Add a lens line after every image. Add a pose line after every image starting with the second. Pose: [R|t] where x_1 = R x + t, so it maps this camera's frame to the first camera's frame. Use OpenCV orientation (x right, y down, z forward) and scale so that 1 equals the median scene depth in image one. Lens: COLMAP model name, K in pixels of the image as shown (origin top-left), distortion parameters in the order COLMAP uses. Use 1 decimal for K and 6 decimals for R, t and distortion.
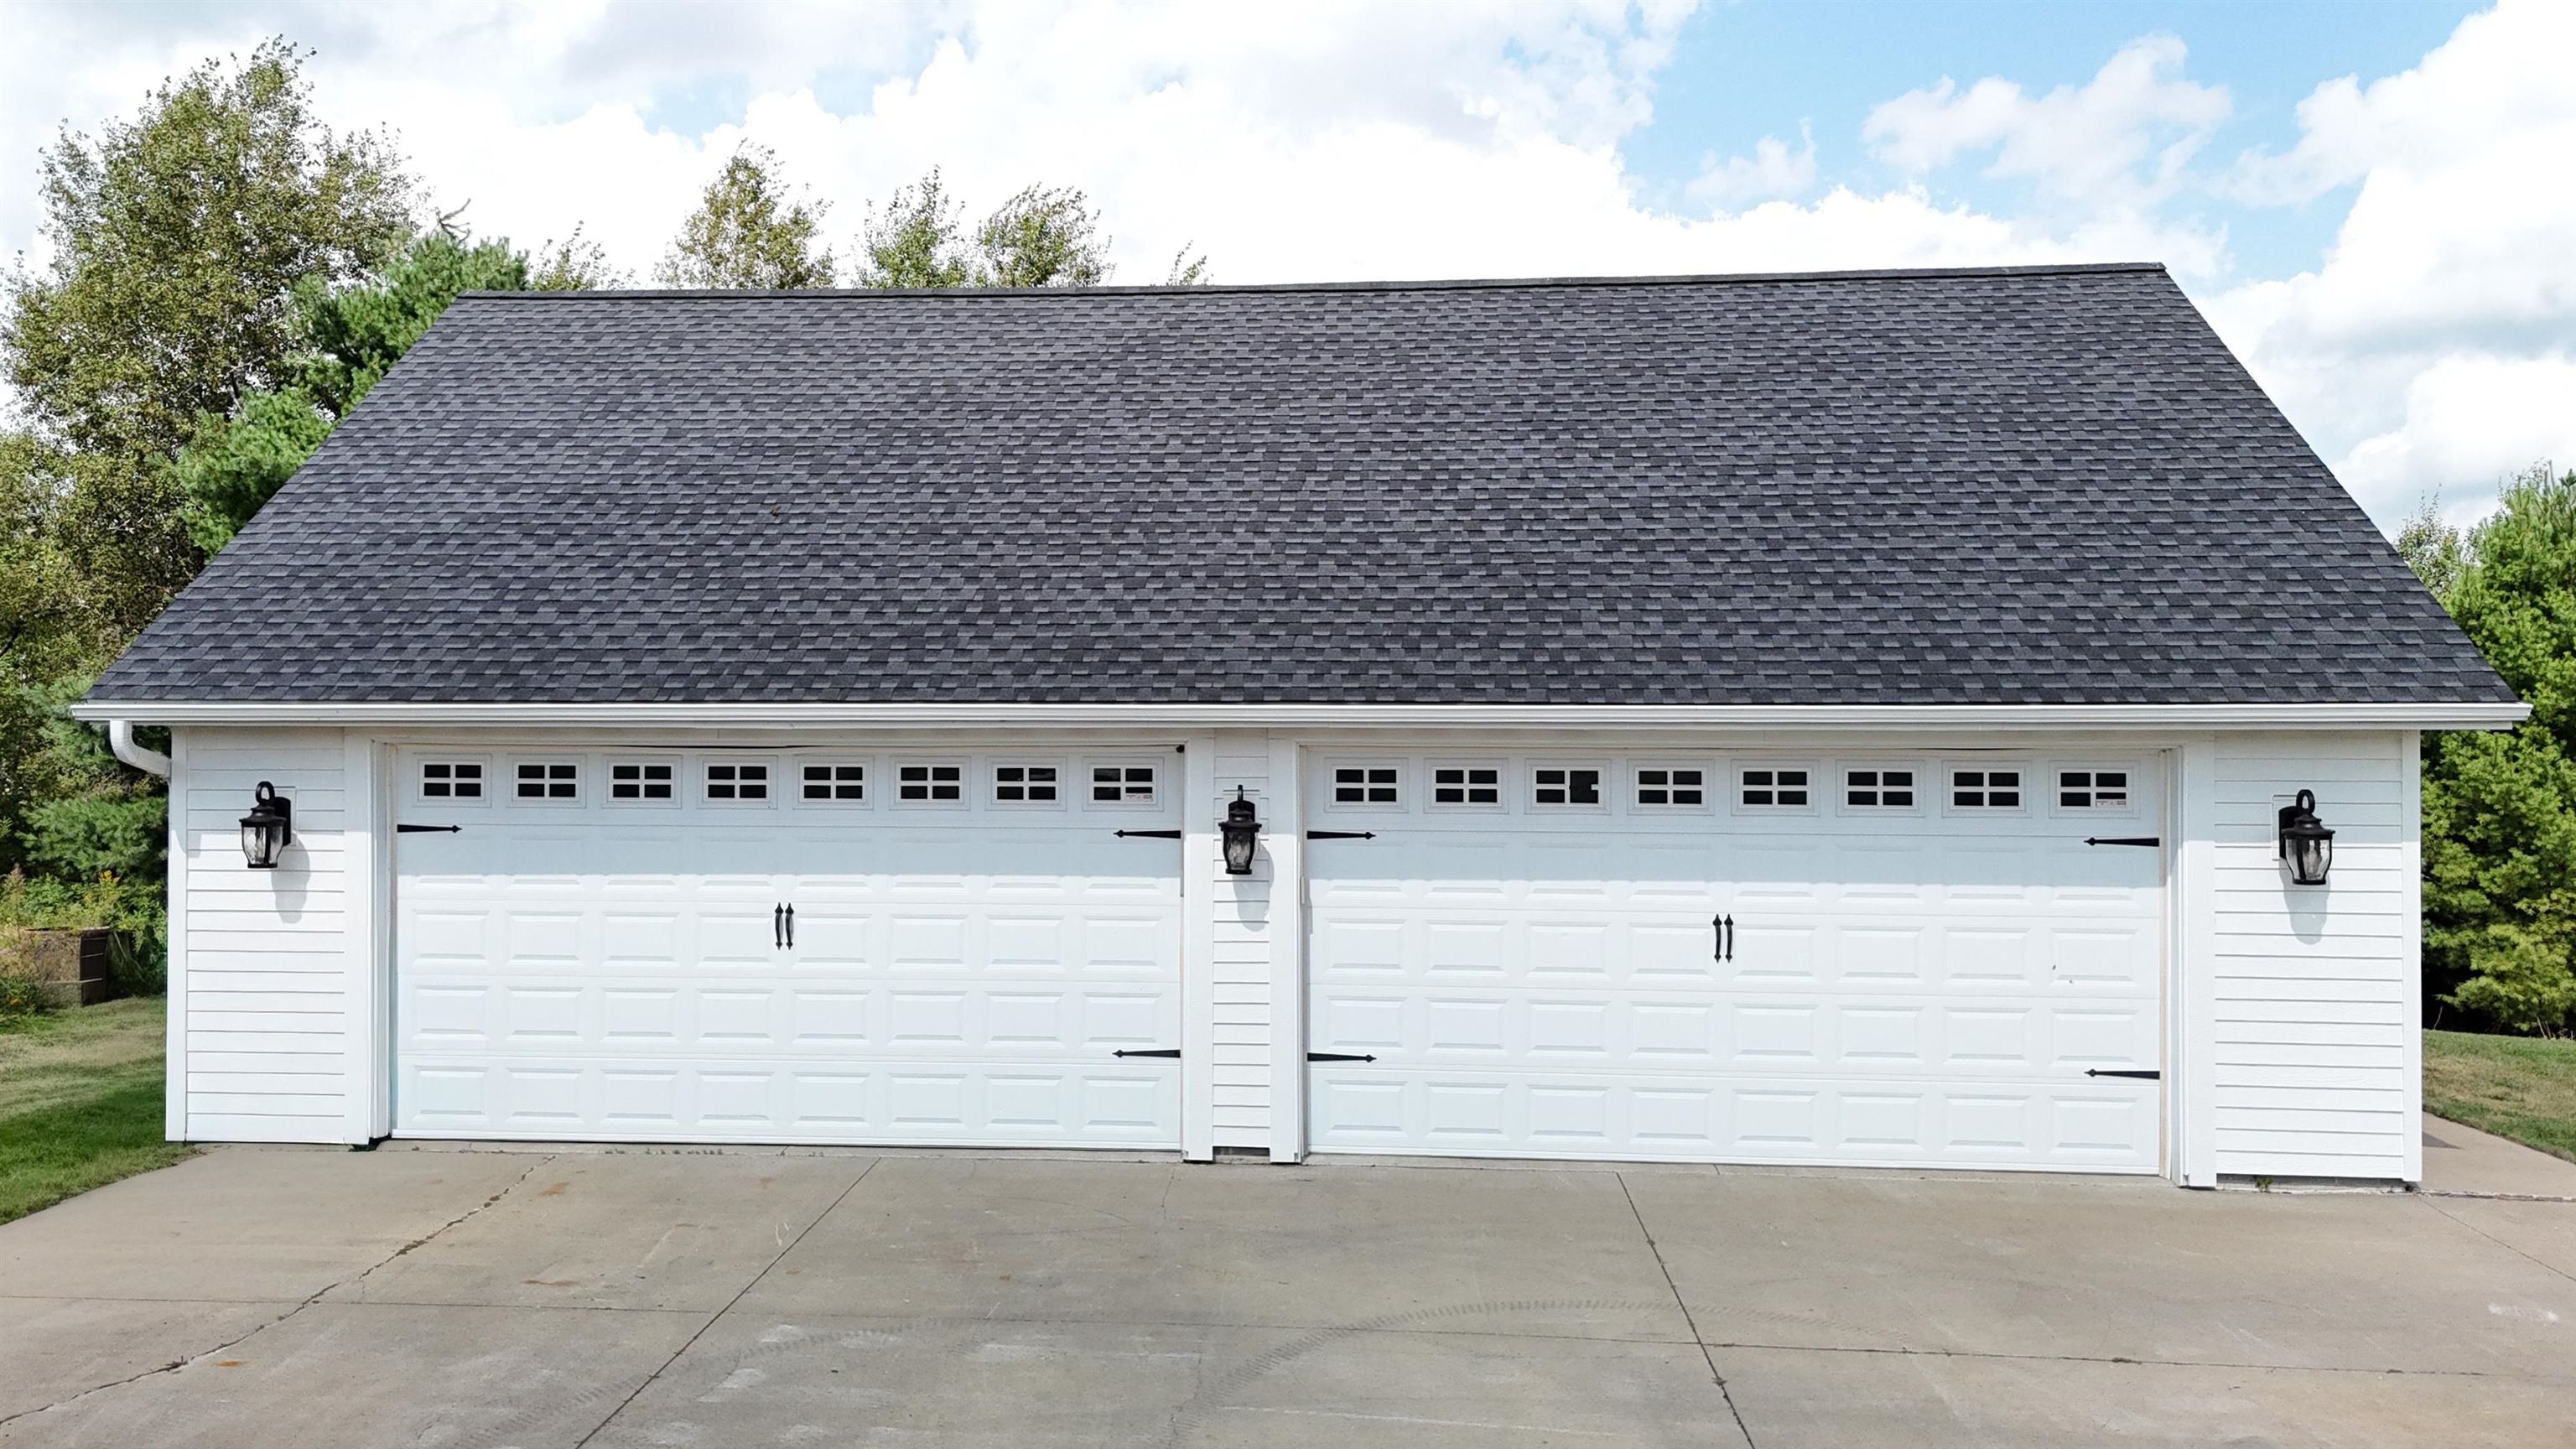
lens RADIAL K [[1894.6, 0, 1288.0], [0, 1894.6, 724.5], [0, 0, 1]] dist [0.039783, 0.001712]
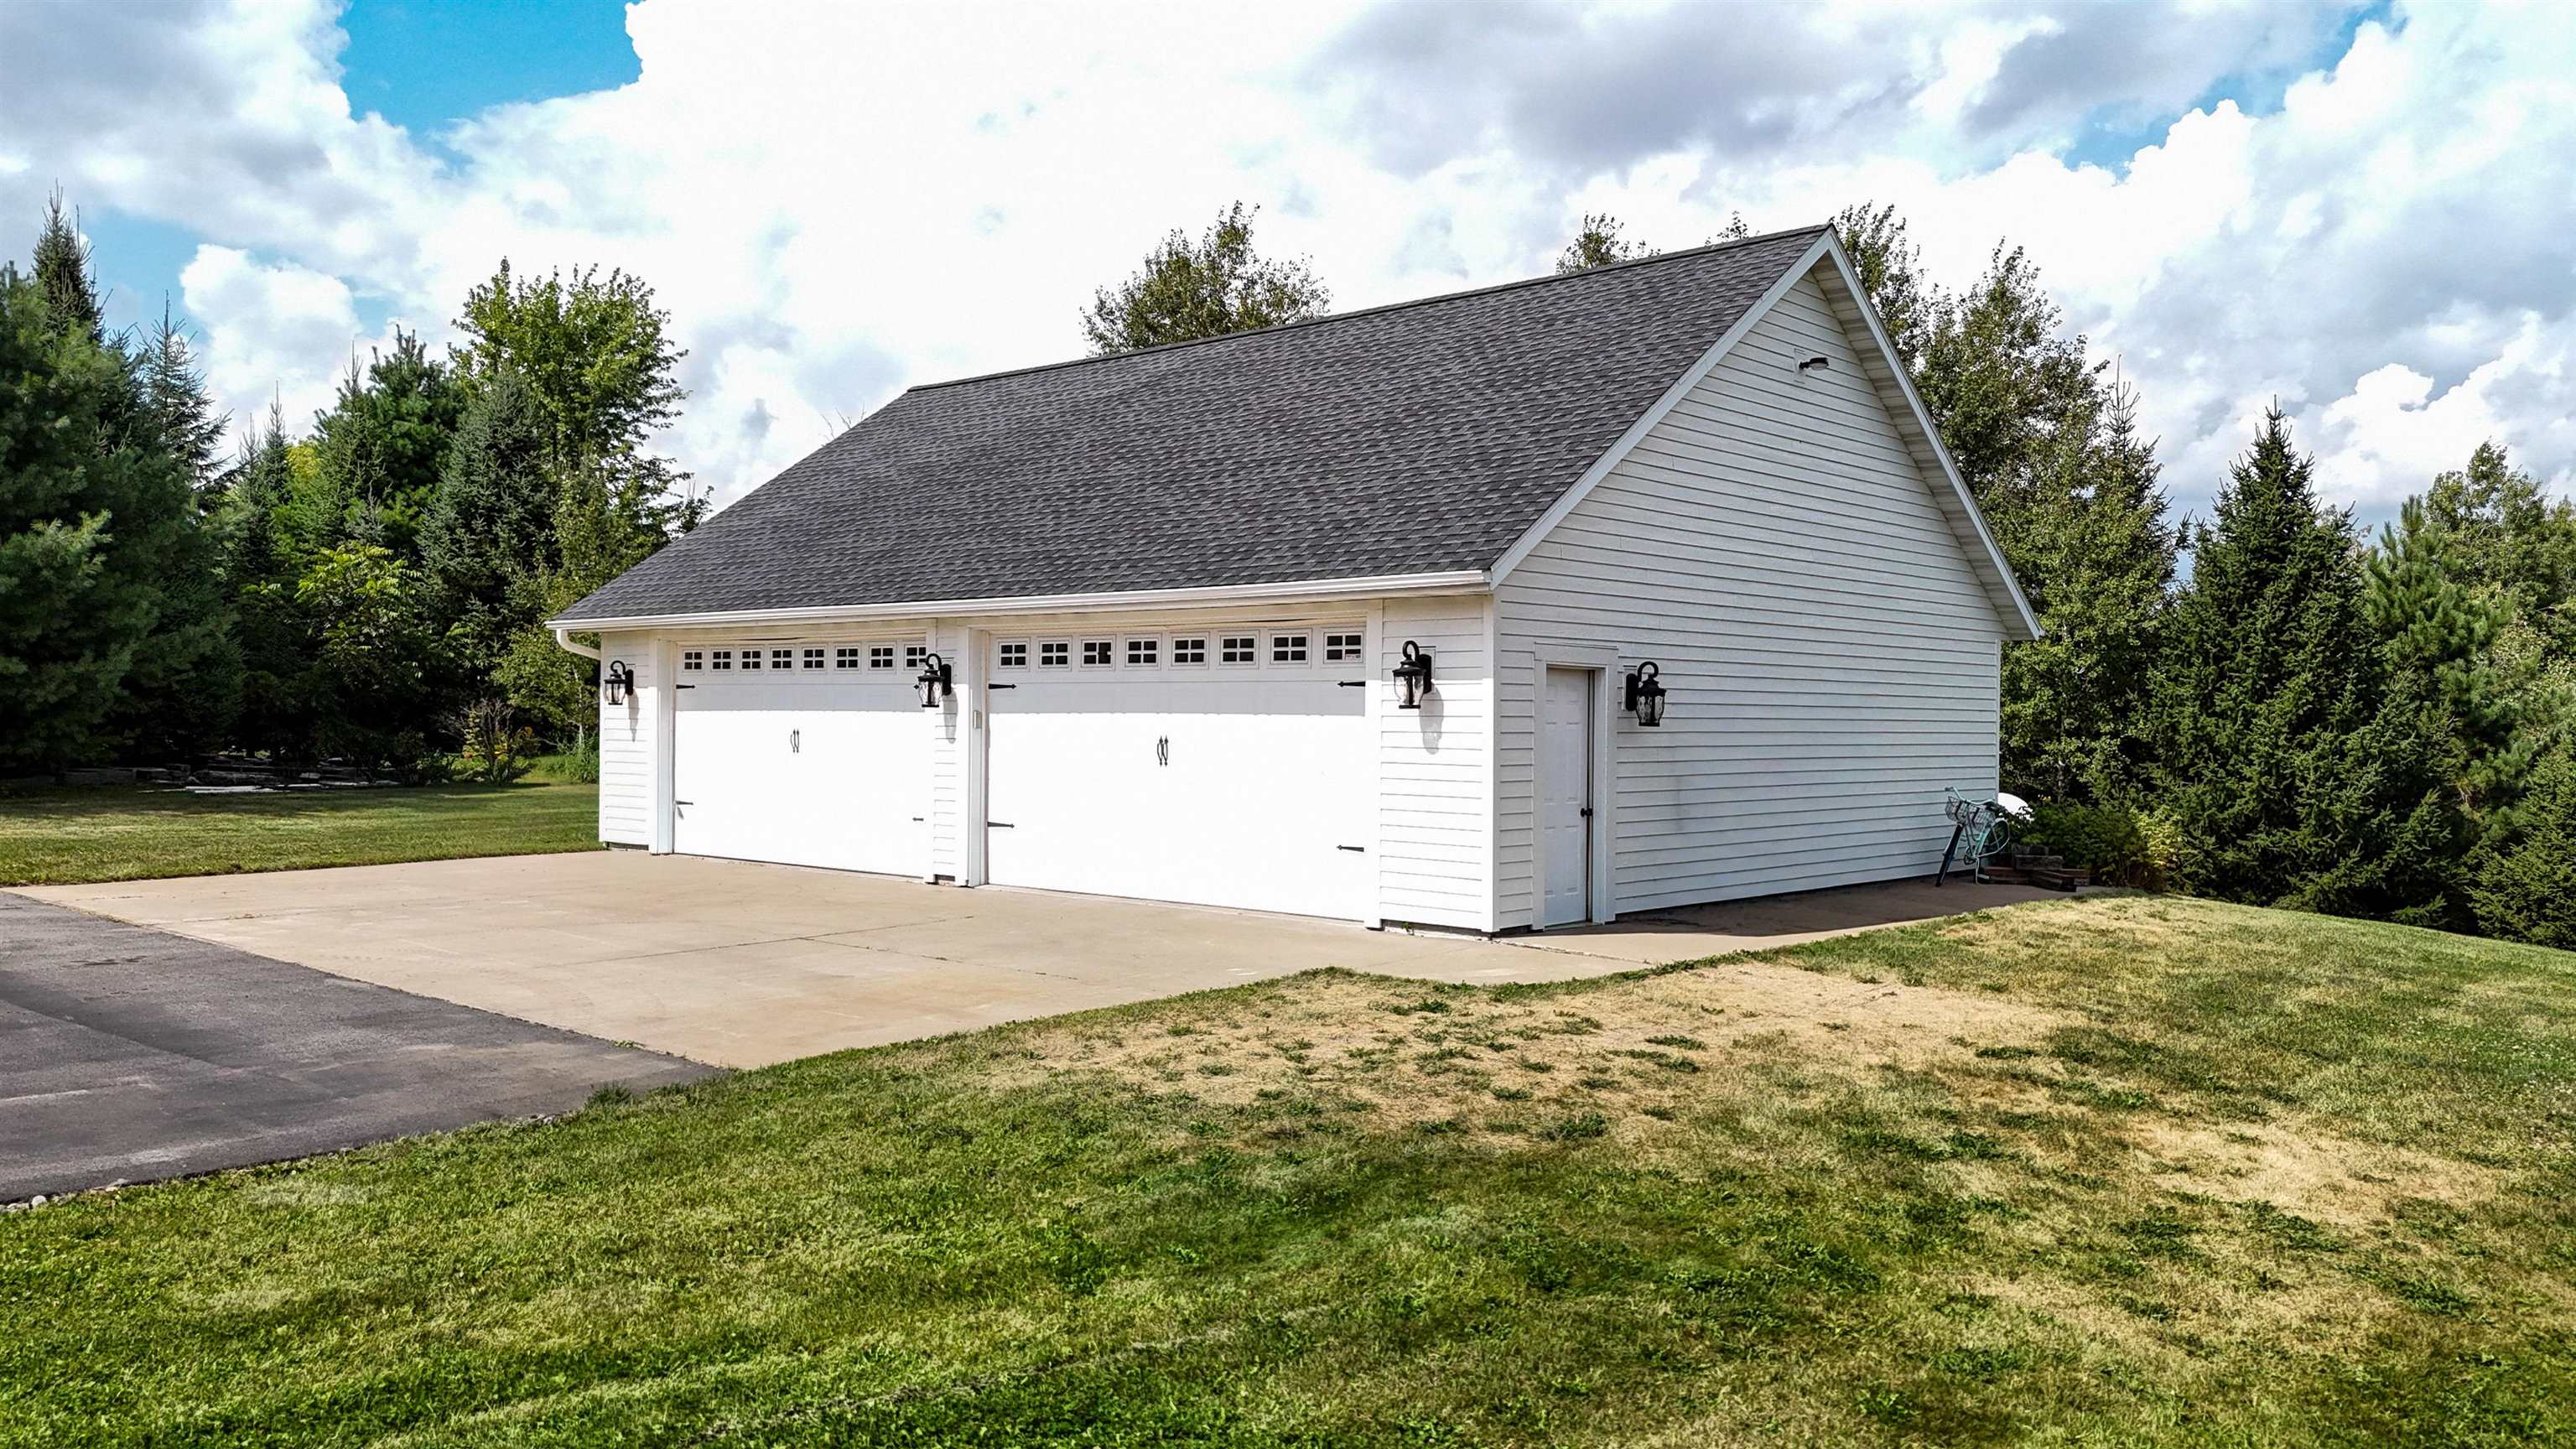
lens RADIAL K [[1894.6, 0, 1288.0], [0, 1894.6, 724.5], [0, 0, 1]] dist [0.039783, 0.001712]
pose [[0.790928, -0.000931, -0.611909, 0.709214], [0.051914, 0.996496, 0.065585, -0.004025], [0.609703, -0.083639, 0.788204, -0.081741]]
